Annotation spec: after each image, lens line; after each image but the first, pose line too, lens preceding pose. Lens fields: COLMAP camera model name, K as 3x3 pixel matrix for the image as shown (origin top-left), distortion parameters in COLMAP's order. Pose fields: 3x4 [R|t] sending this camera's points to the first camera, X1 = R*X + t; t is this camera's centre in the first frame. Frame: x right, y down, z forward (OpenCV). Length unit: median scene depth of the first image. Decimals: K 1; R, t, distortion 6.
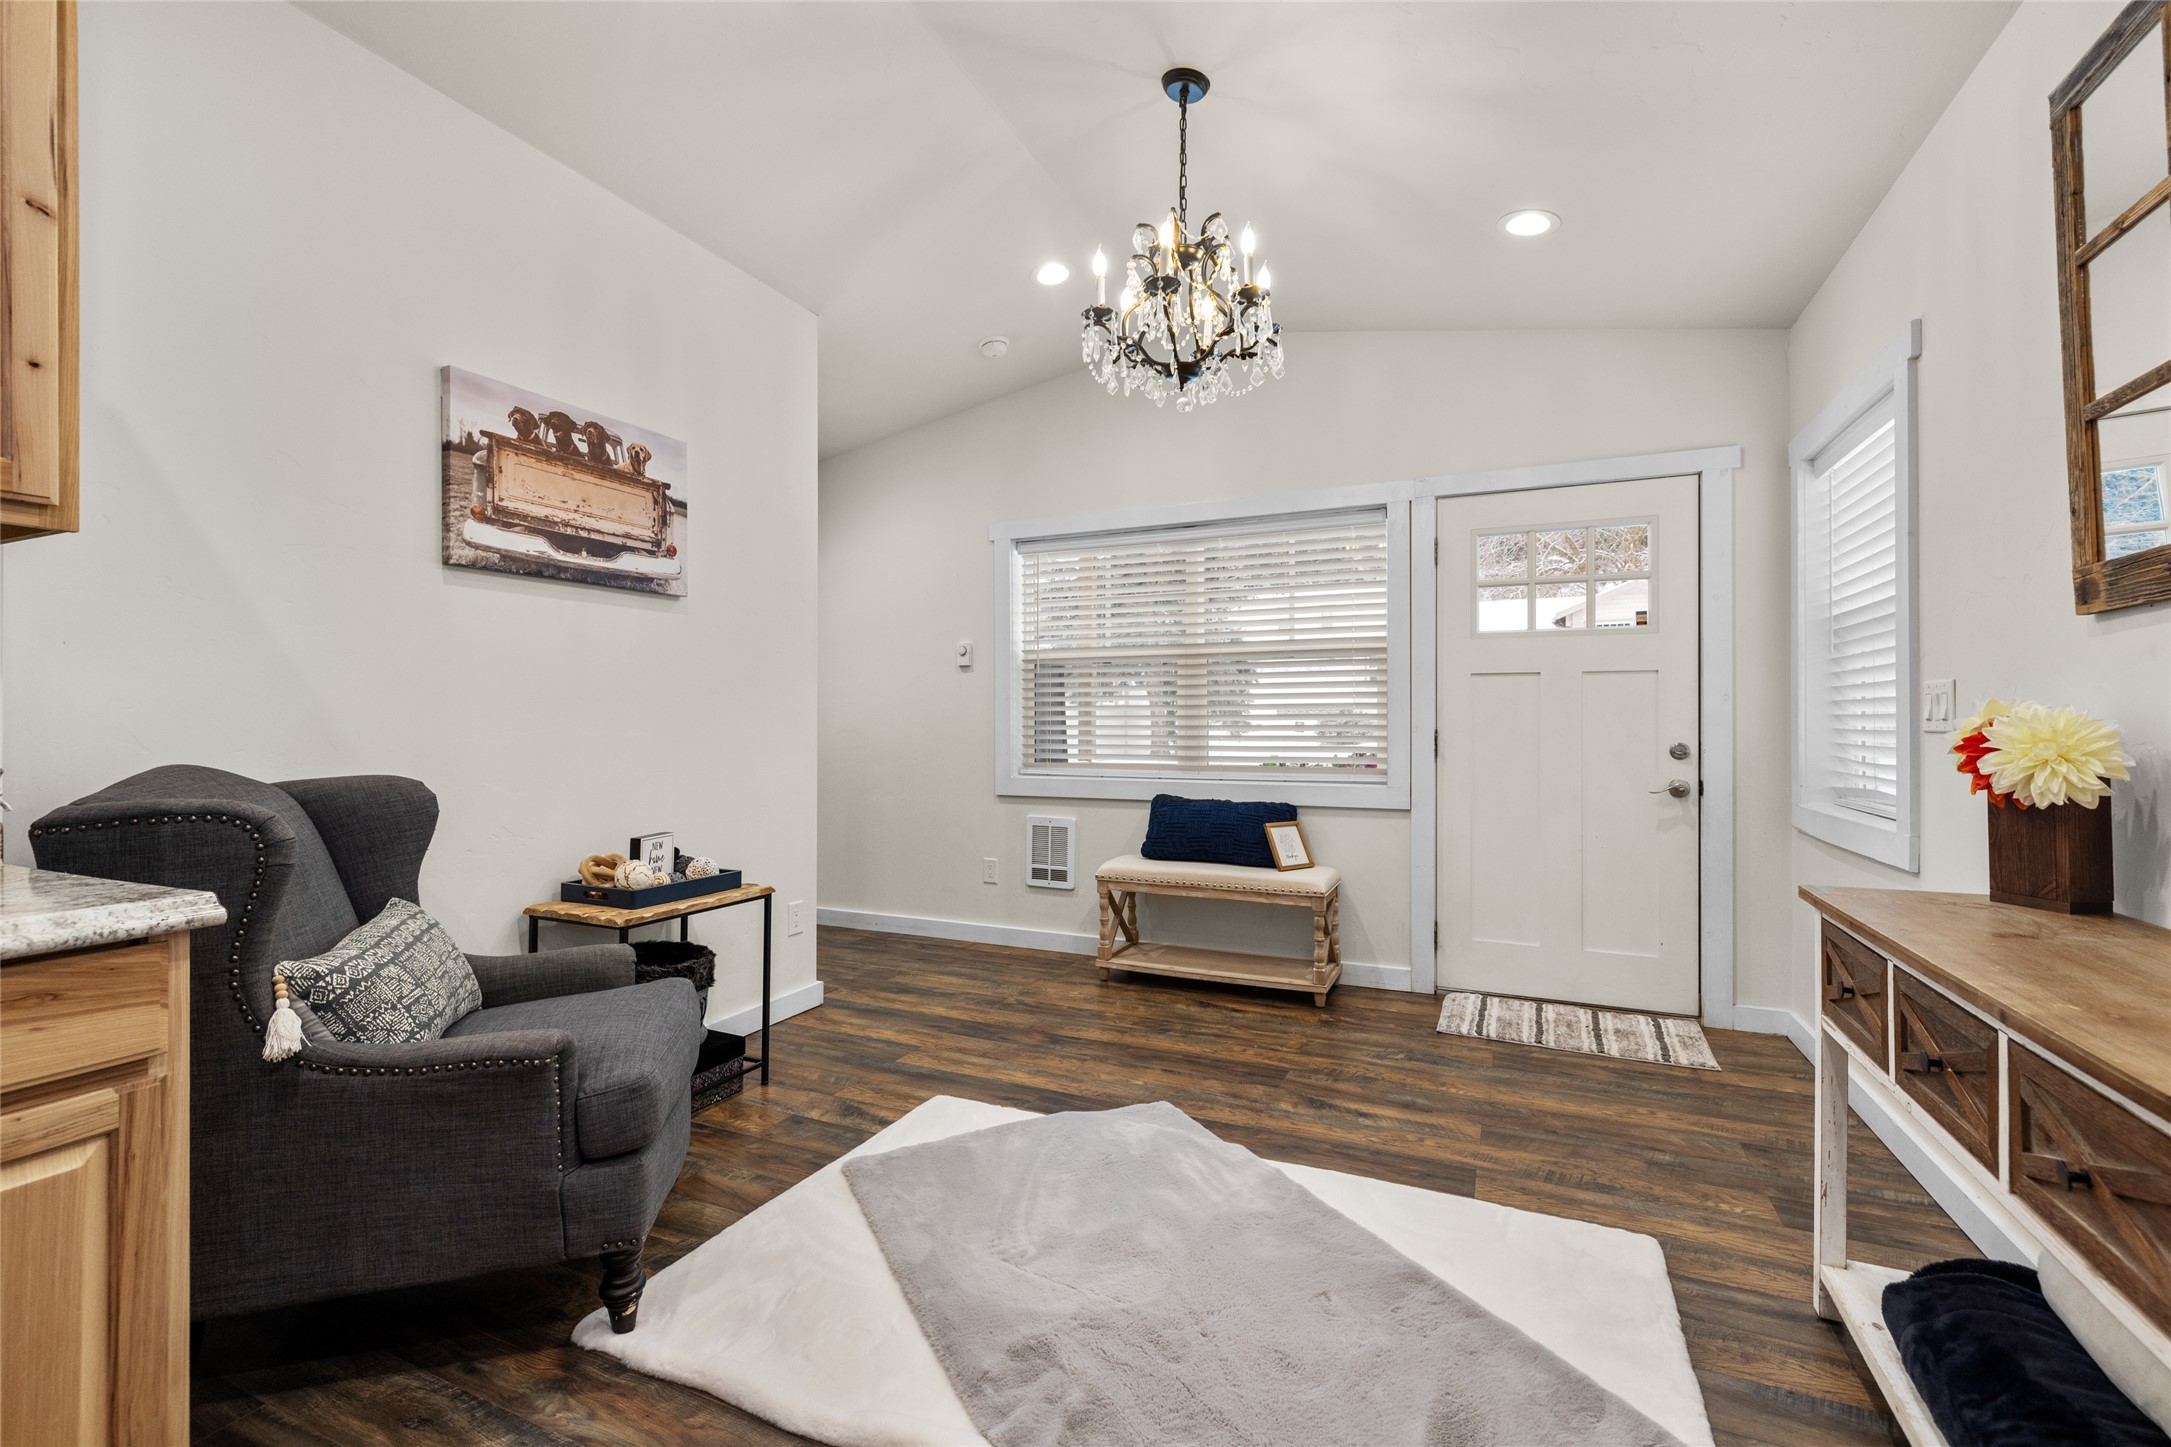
lens RADIAL K [[934.0, 0, 1077.0], [0, 934.0, 717.7], [0, 0, 1]] dist [0.003095, -0.000504]
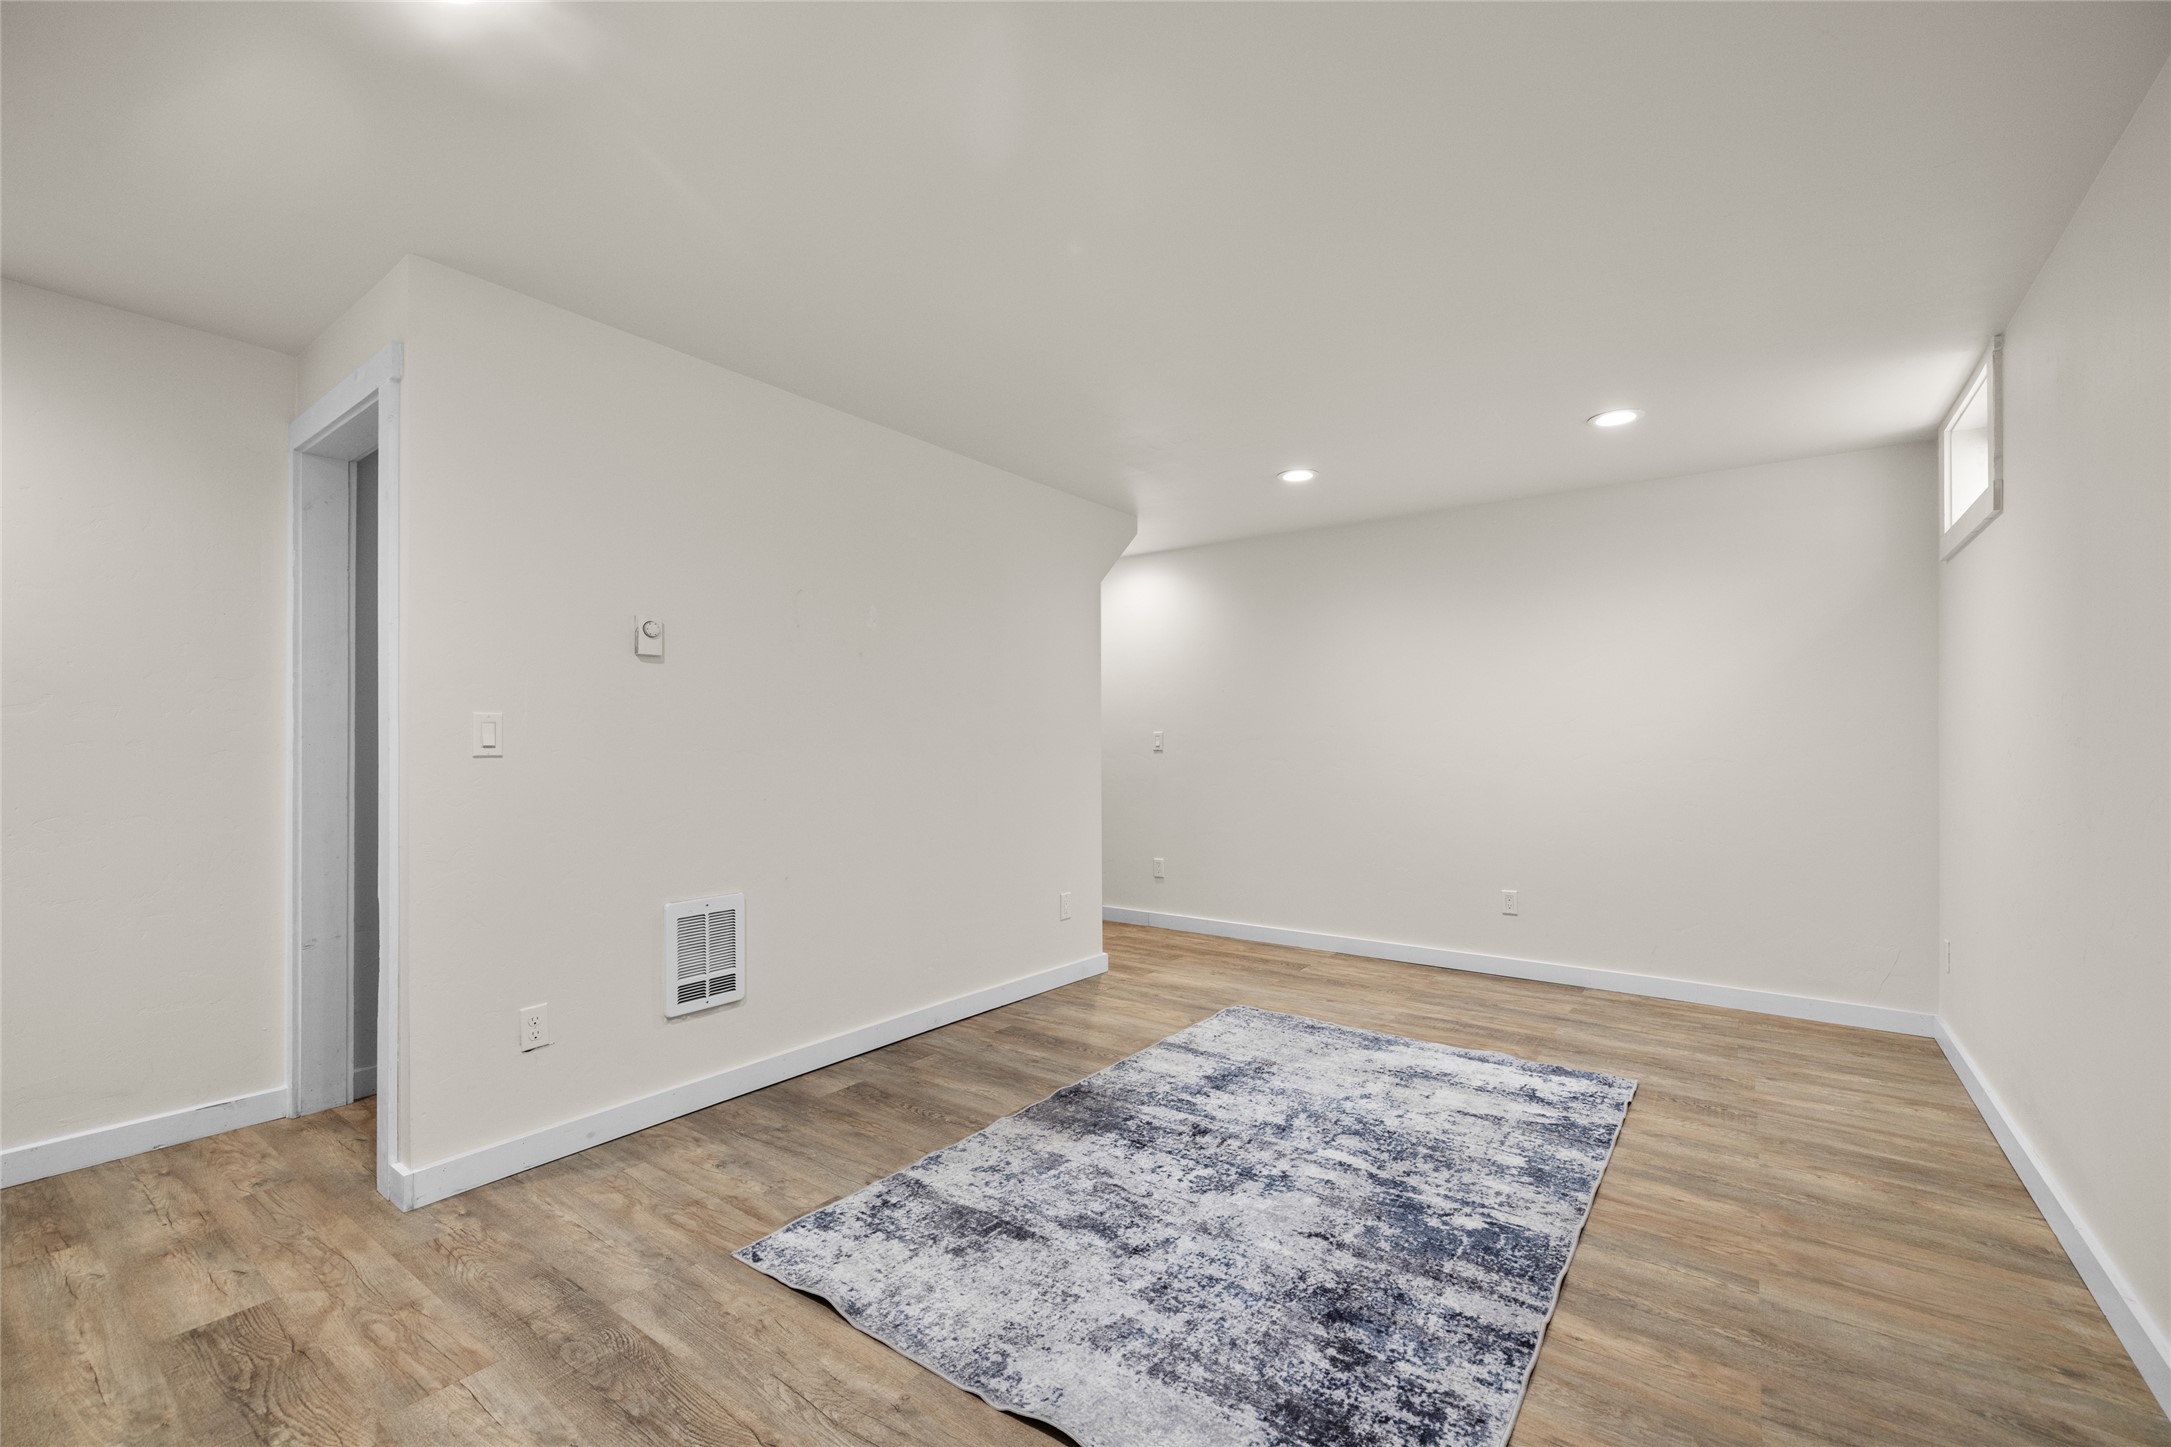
lens RADIAL K [[912.5, 0, 1080.5], [0, 912.5, 745.4], [0, 0, 1]] dist [-0.000326, -0.000196]
pose [[0.204812, -0.001119, 0.978801, -1.001588], [-0.007697, 0.999967, 0.002754, -0.006098], [-0.978771, -0.008098, 0.204797, 1.043420]]
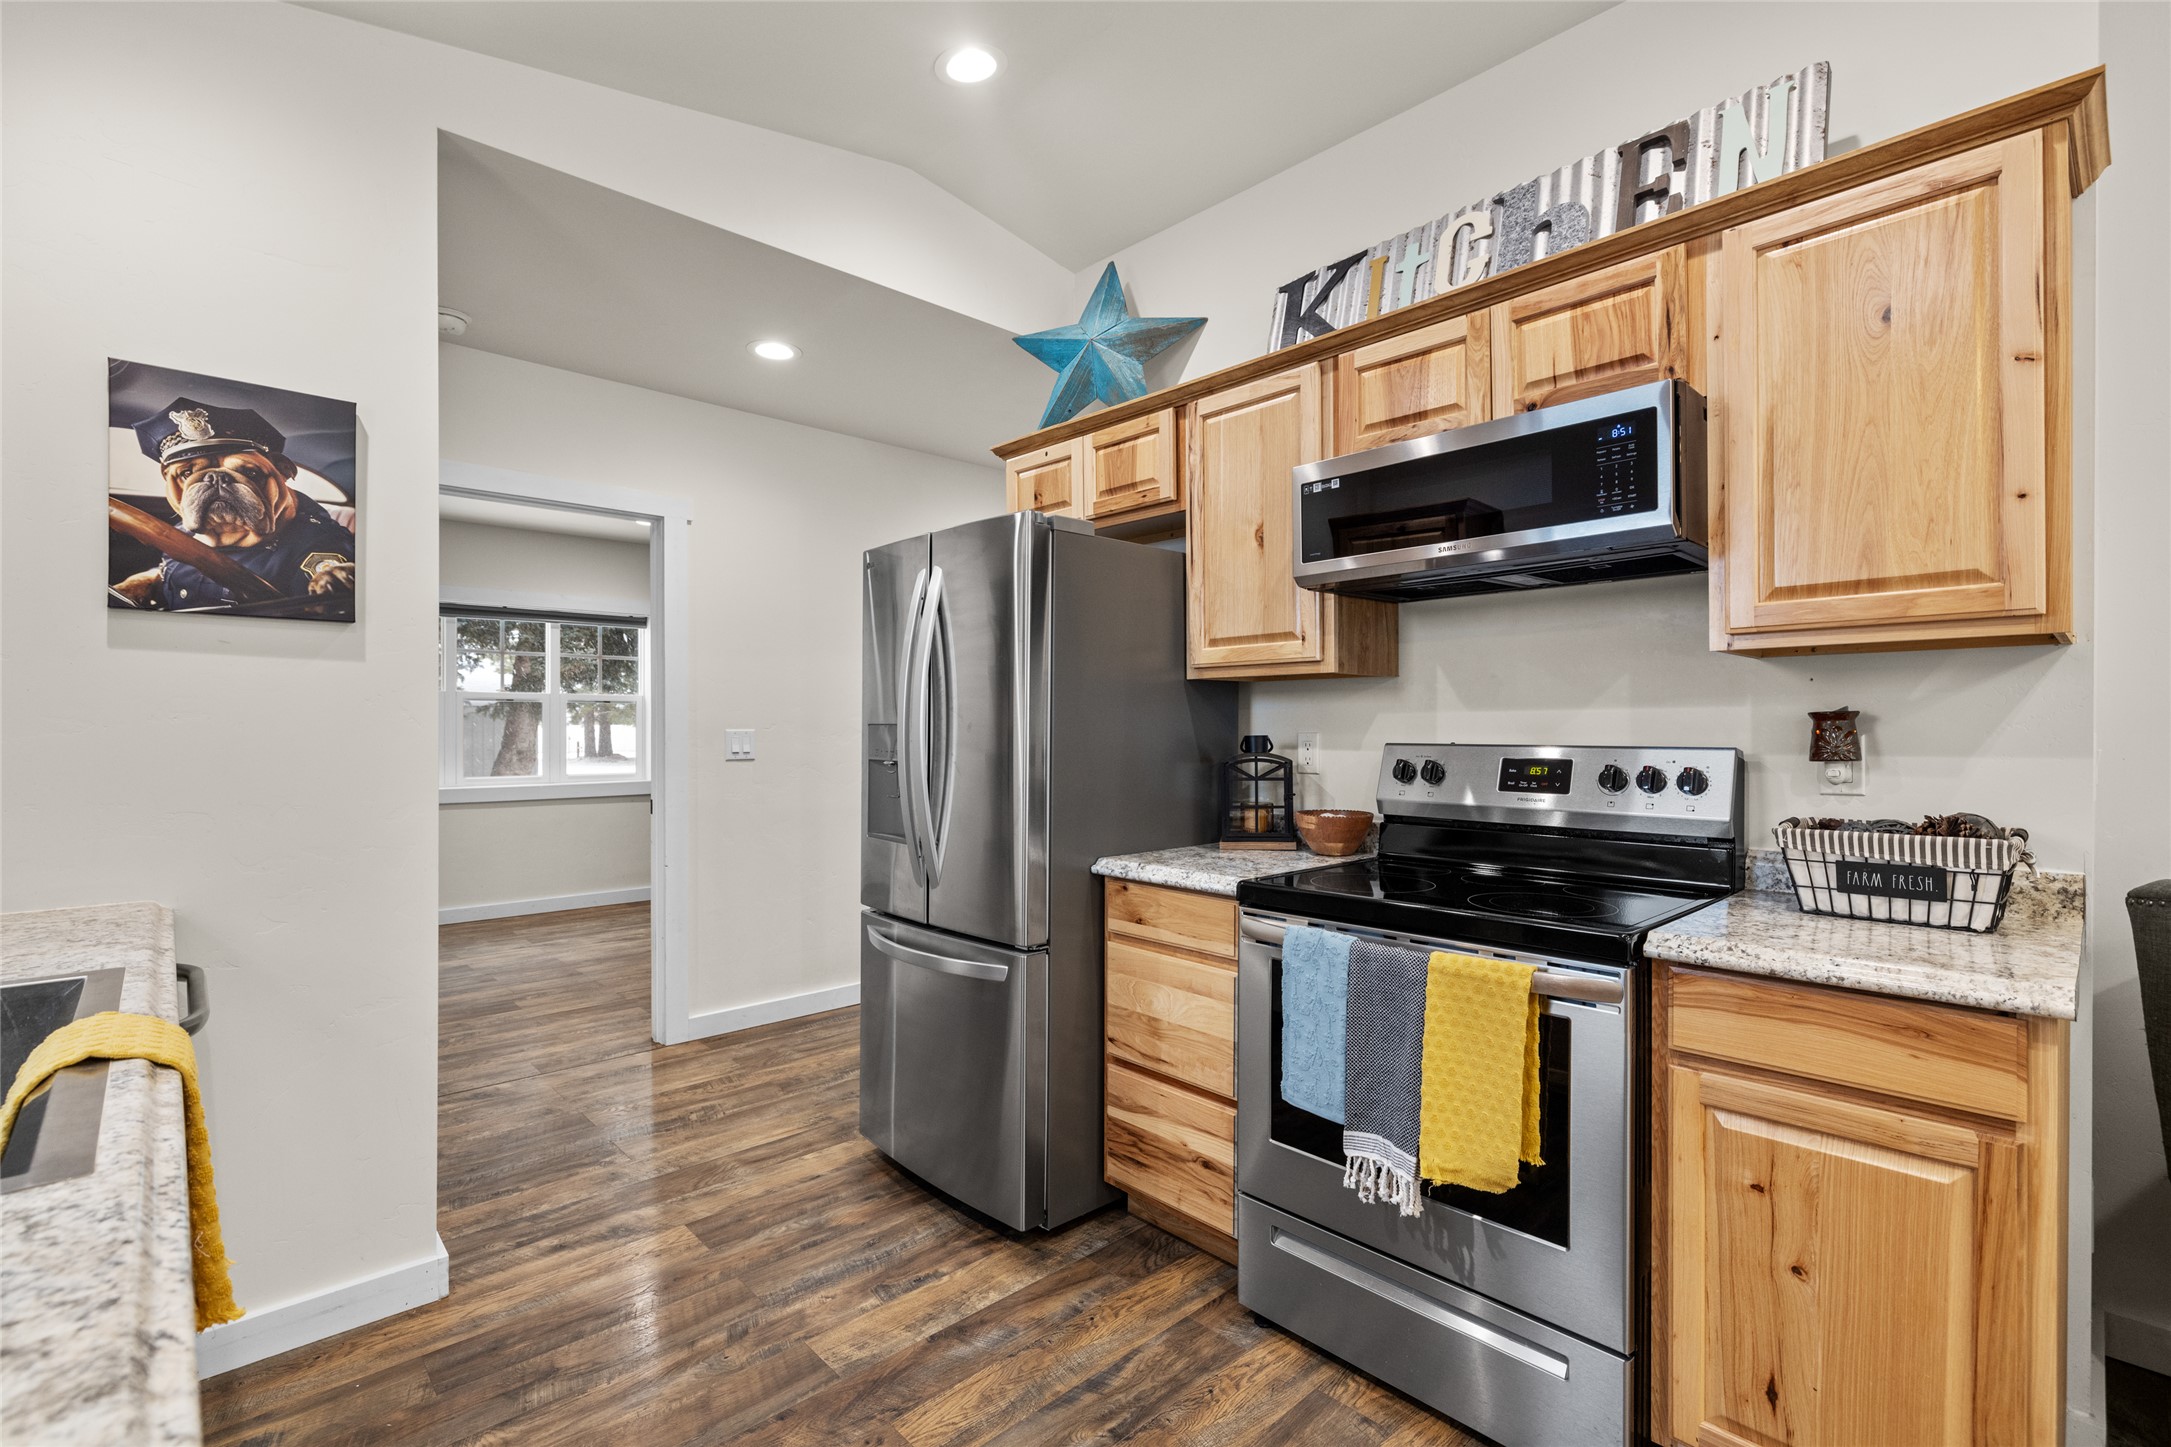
lens RADIAL K [[975.7, 0, 1083.3], [0, 975.7, 728.8], [0, 0, 1]] dist [-0.003827, 0.000777]
pose [[-0.371667, 0.001056, -0.928365, 0.188353], [0.004745, 0.999988, -0.000763, -0.040802], [0.928354, -0.004689, -0.371668, 0.161274]]
